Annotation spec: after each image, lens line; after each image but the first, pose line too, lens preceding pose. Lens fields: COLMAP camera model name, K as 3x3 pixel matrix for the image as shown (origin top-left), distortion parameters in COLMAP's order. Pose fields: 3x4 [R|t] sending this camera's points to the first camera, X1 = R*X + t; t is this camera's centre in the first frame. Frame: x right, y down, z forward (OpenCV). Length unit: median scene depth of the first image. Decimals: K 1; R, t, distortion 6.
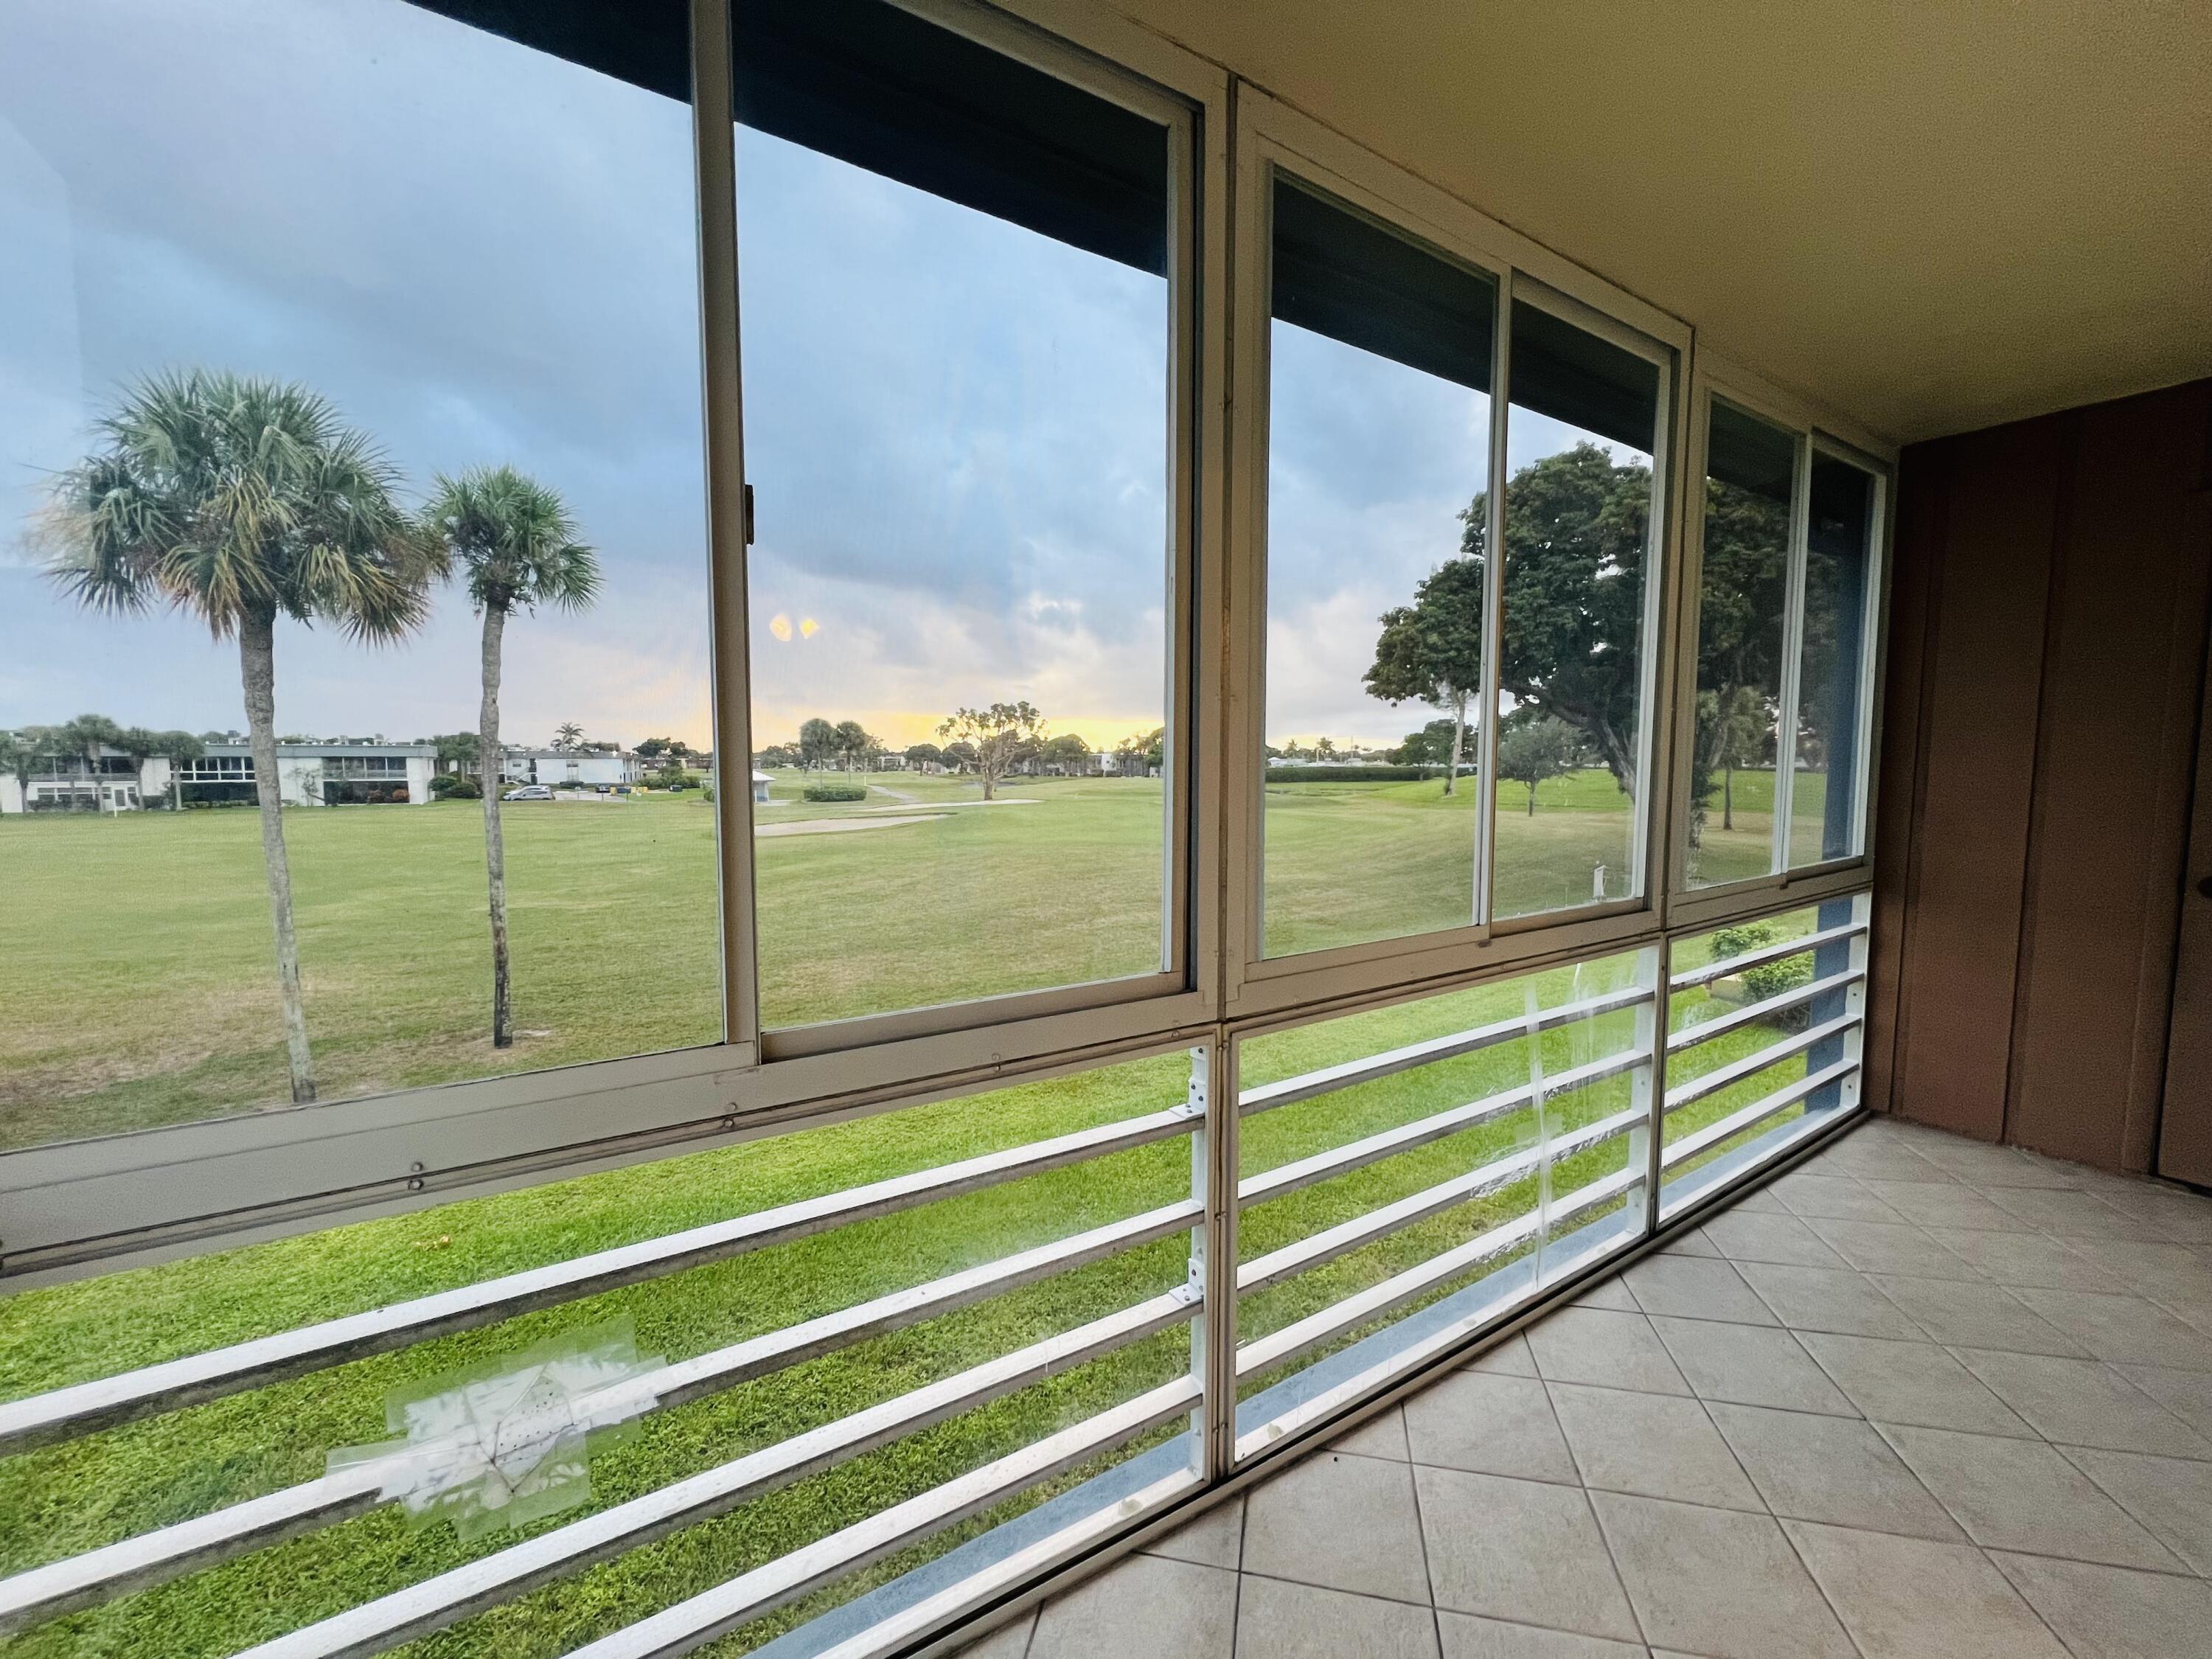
lens RADIAL K [[891.2, 0, 1107.5], [0, 891.2, 833.2], [0, 0, 1]] dist [-0.000011, -0.000347]
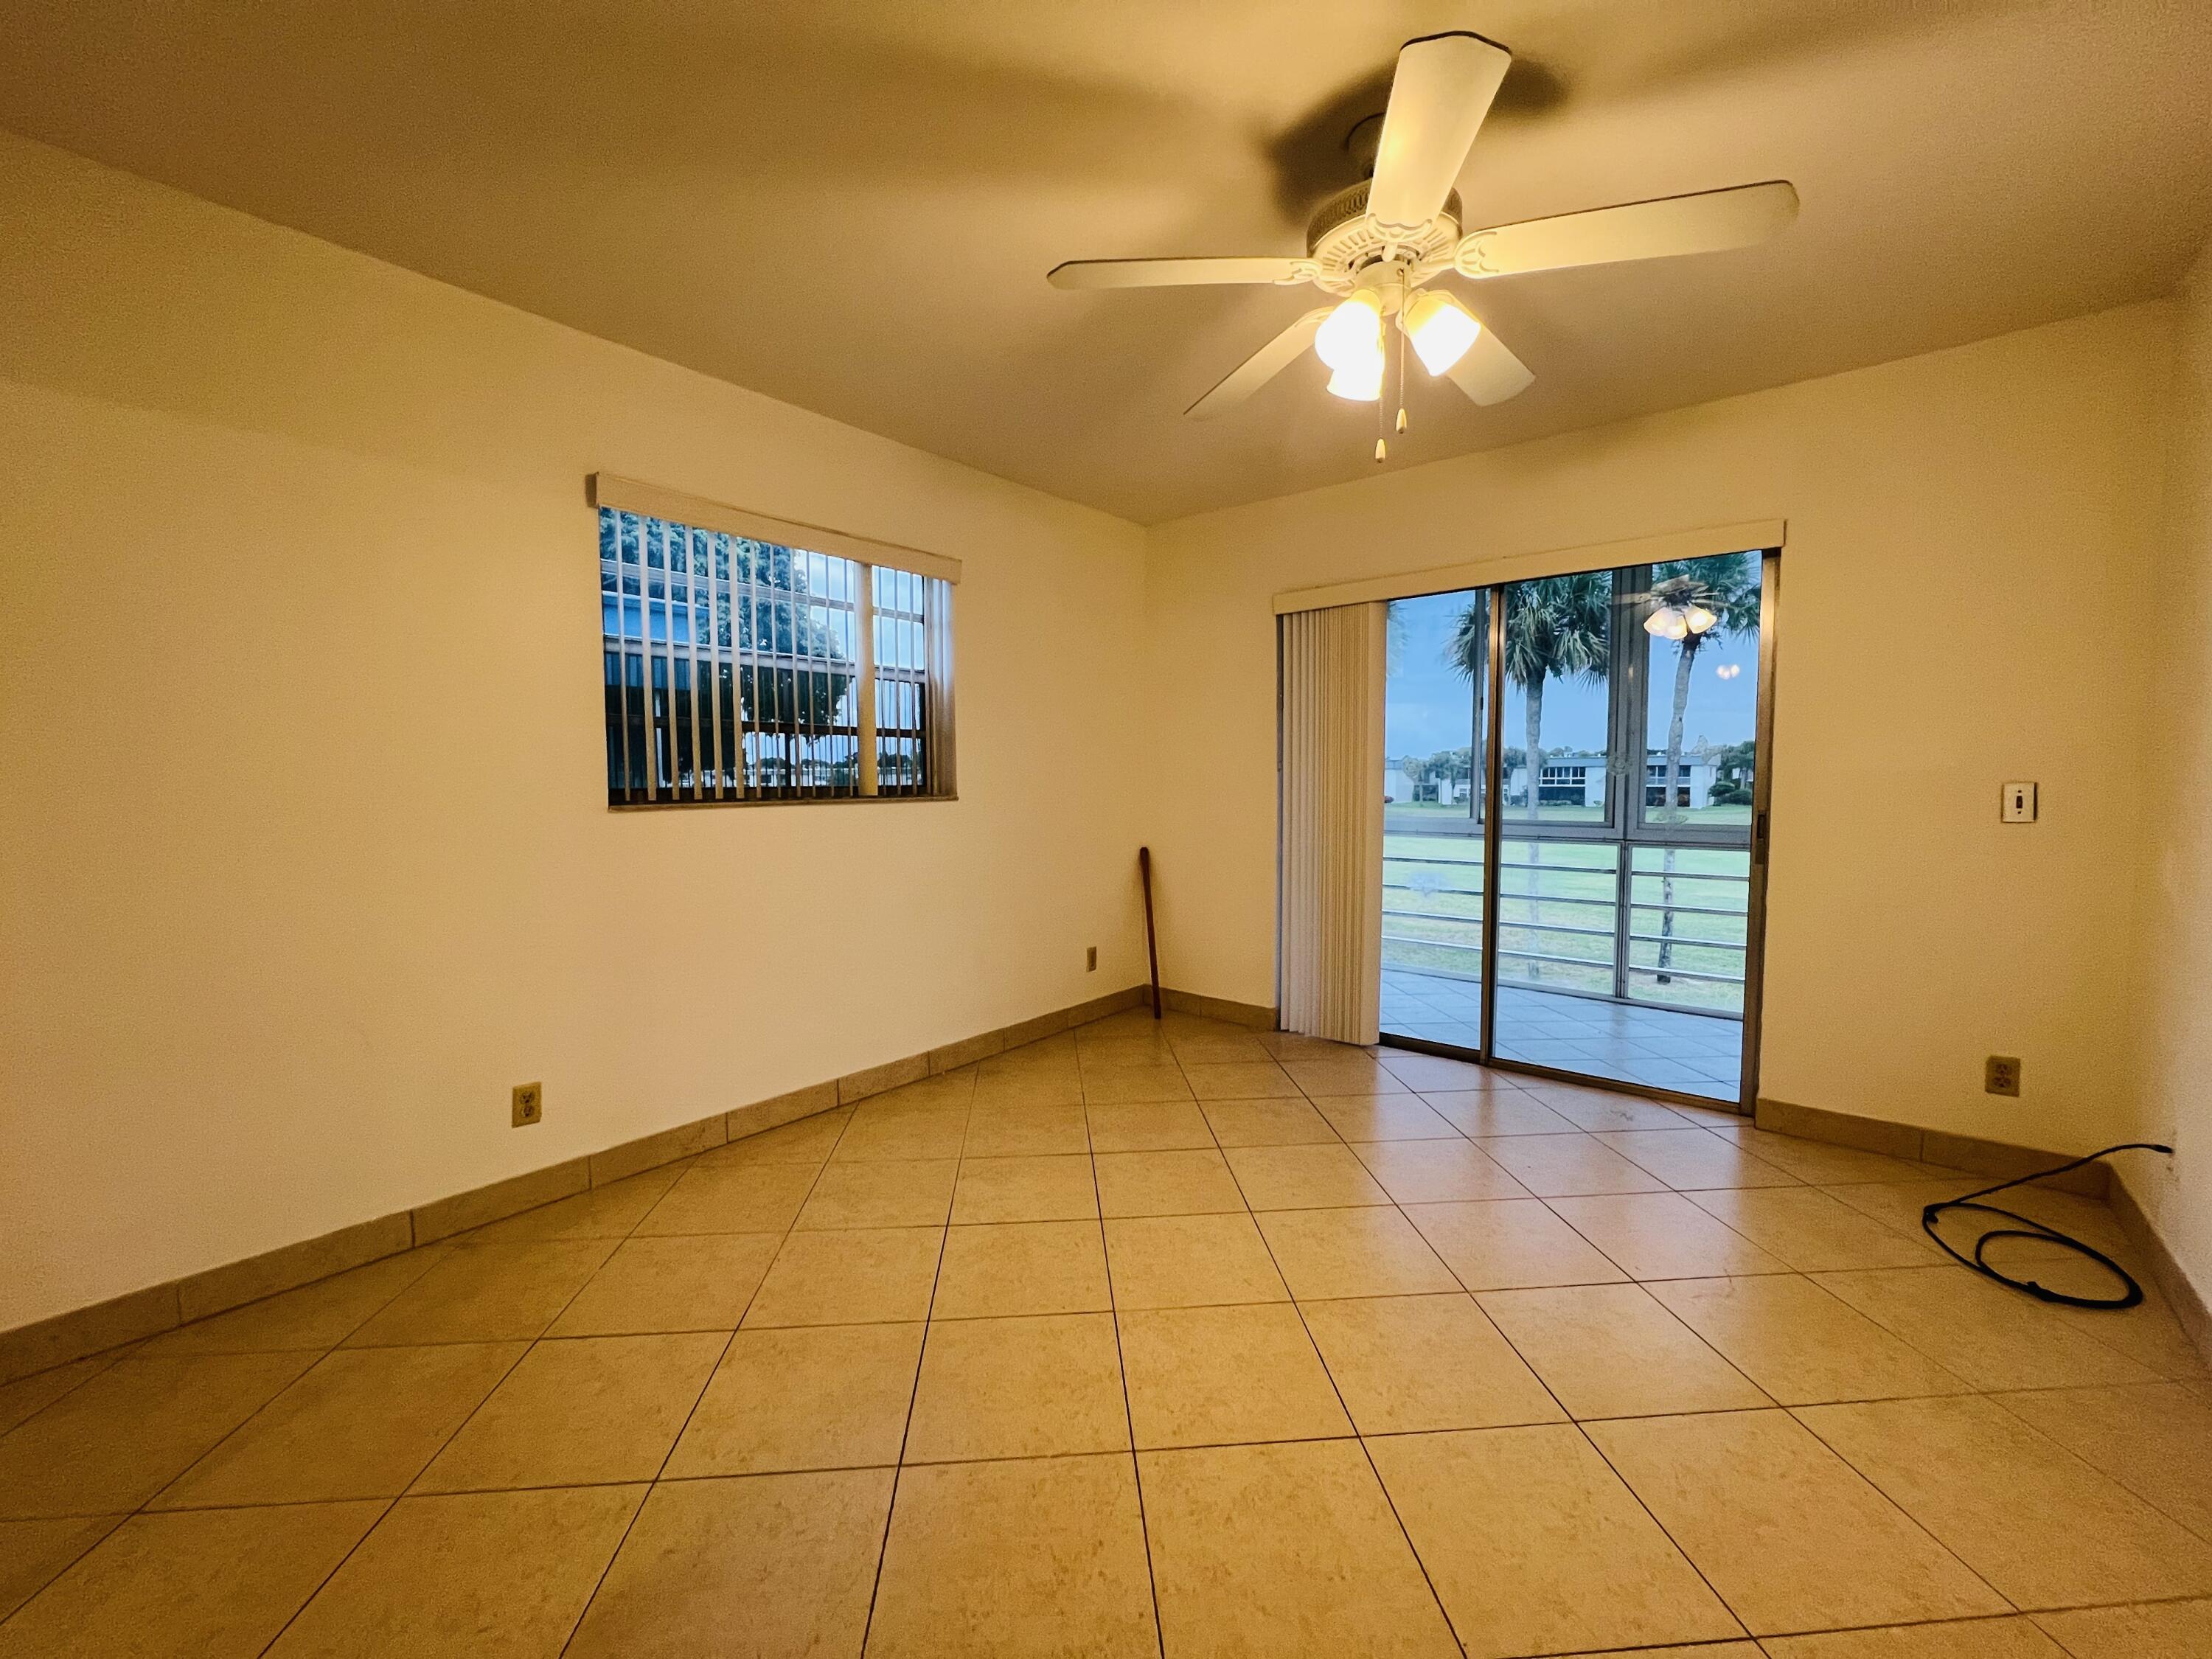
lens RADIAL K [[891.2, 0, 1107.5], [0, 891.2, 833.2], [0, 0, 1]] dist [-0.000011, -0.000347]
pose [[0.310255, 0.060885, -0.948702, 0.291036], [-0.069233, 0.996744, 0.041327, 0.021872], [0.948129, 0.052859, 0.313460, -0.192767]]
